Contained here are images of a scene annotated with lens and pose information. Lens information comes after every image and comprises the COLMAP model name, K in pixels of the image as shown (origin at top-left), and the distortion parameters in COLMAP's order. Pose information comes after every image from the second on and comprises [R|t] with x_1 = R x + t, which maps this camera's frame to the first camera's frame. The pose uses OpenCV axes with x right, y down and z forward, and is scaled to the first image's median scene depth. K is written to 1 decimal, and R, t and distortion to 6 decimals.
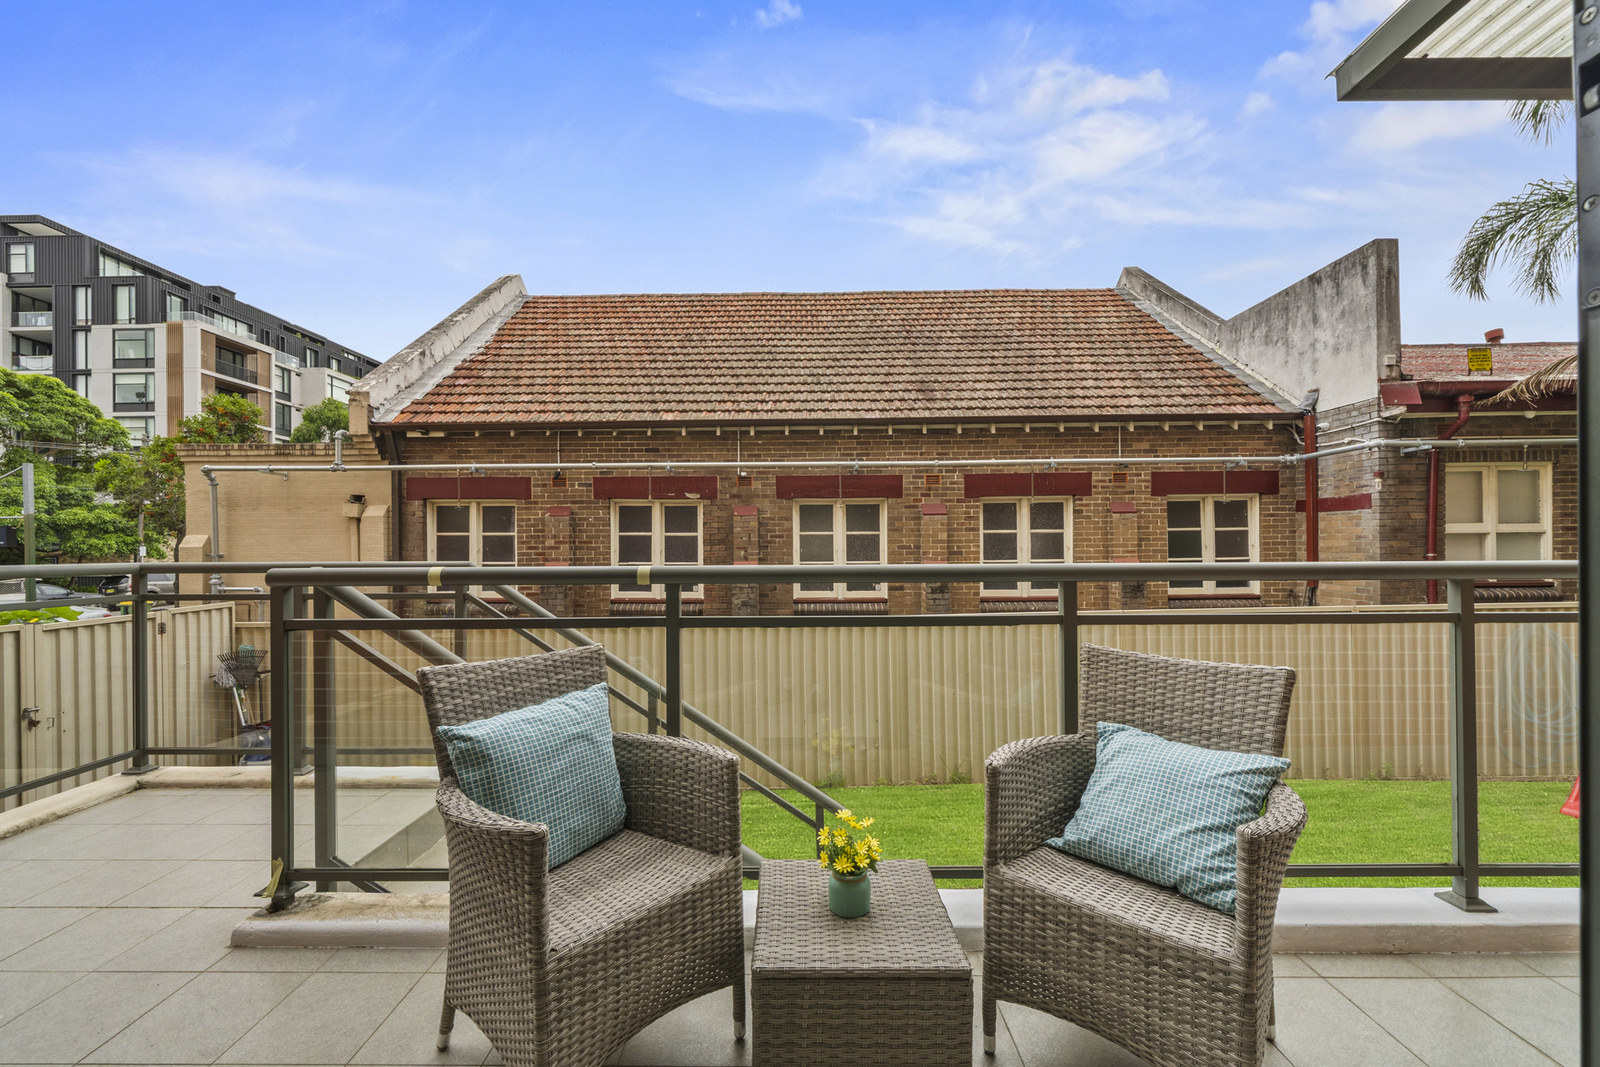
lens RADIAL K [[665.6, 0, 798.4], [0, 665.6, 539.4], [0, 0, 1]] dist [0.000492, 0.000033]
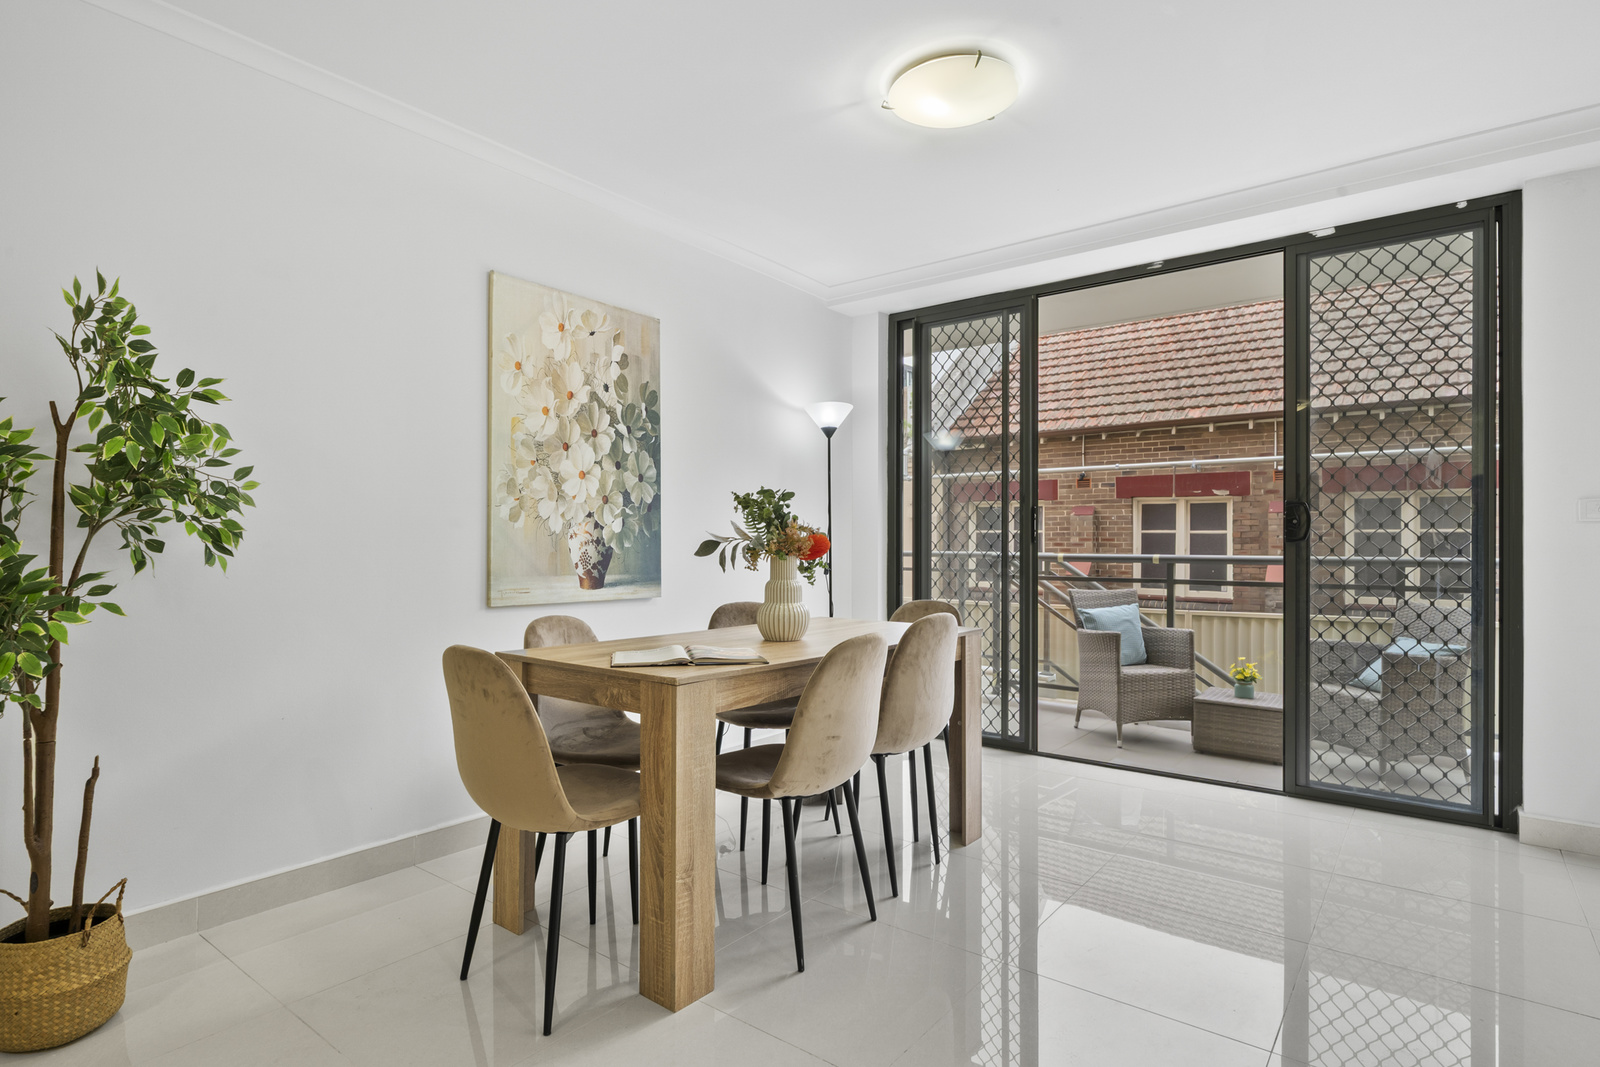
lens RADIAL K [[845.2, 0, 797.1], [0, 845.2, 540.6], [0, 0, 1]] dist [0.005069, 0.001060]
pose [[0.797026, 0.007589, -0.603898, 0.093995], [-0.002433, 0.999953, 0.009354, -0.005482], [0.603941, -0.005986, 0.797007, -0.357649]]
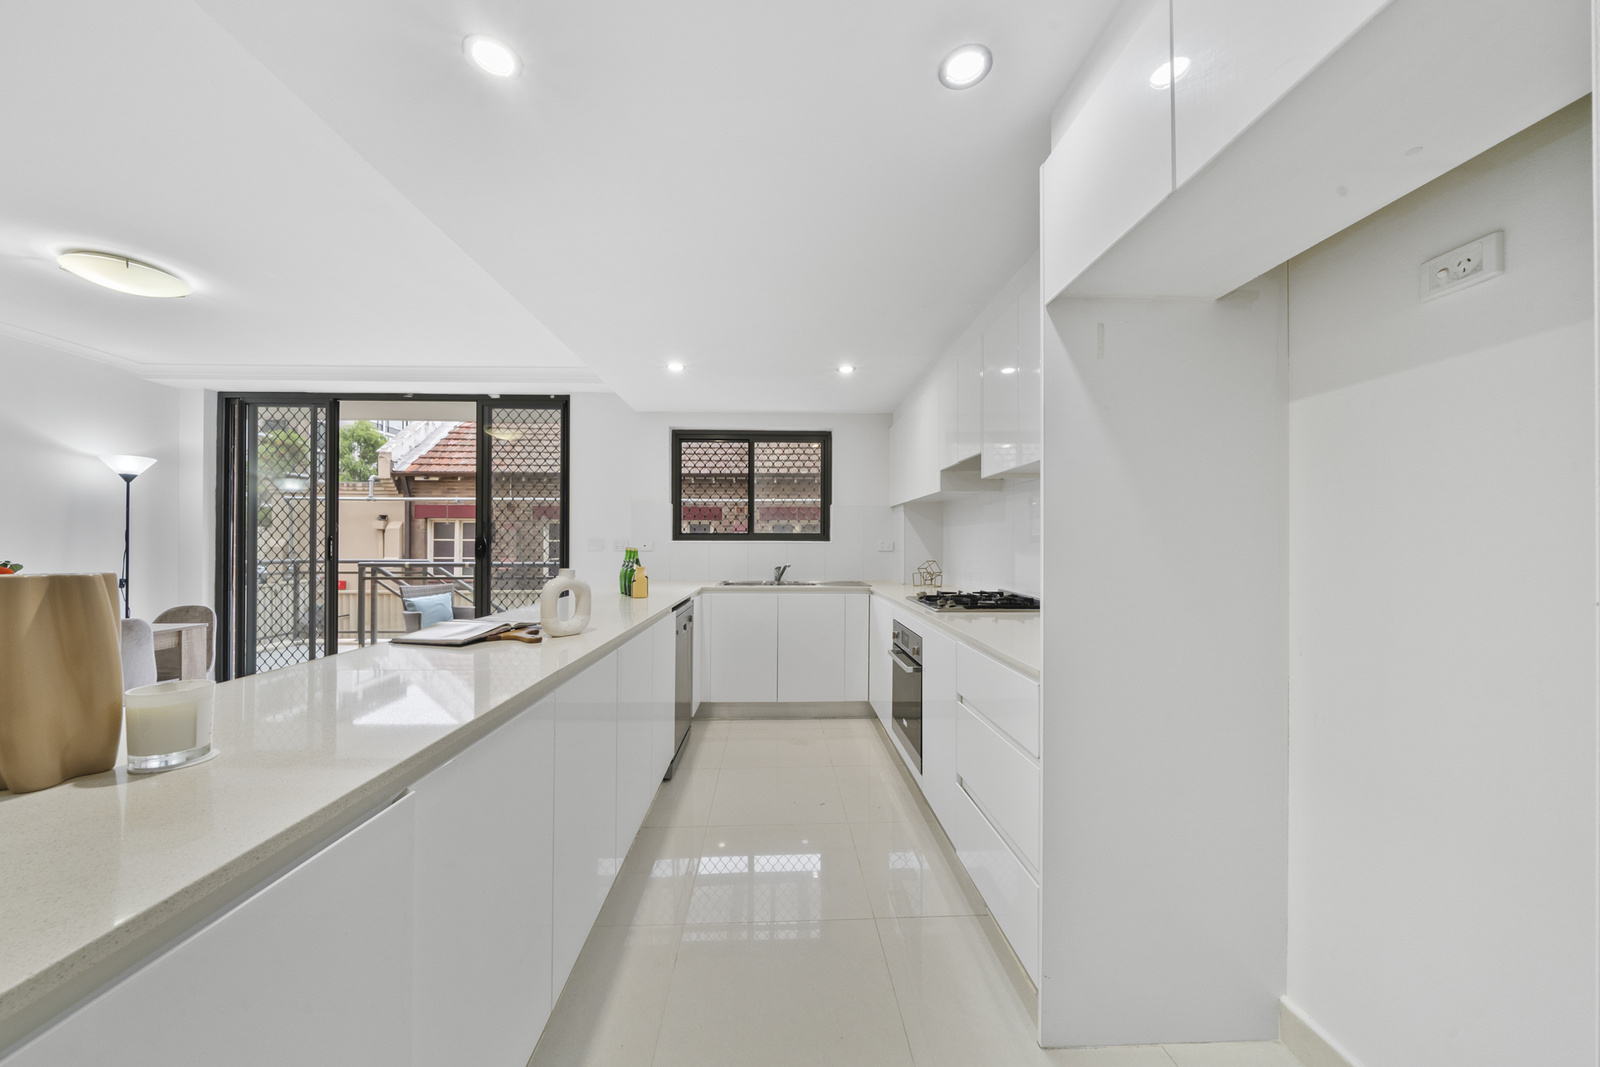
lens RADIAL K [[555.9, 0, 796.7], [0, 555.9, 538.6], [0, 0, 1]] dist [-0.000921, -0.000097]
pose [[0.998369, 0.009161, 0.056357, 0.257470], [-0.009270, 0.999956, 0.001664, -0.020558], [-0.056339, -0.002184, 0.998409, -0.392390]]
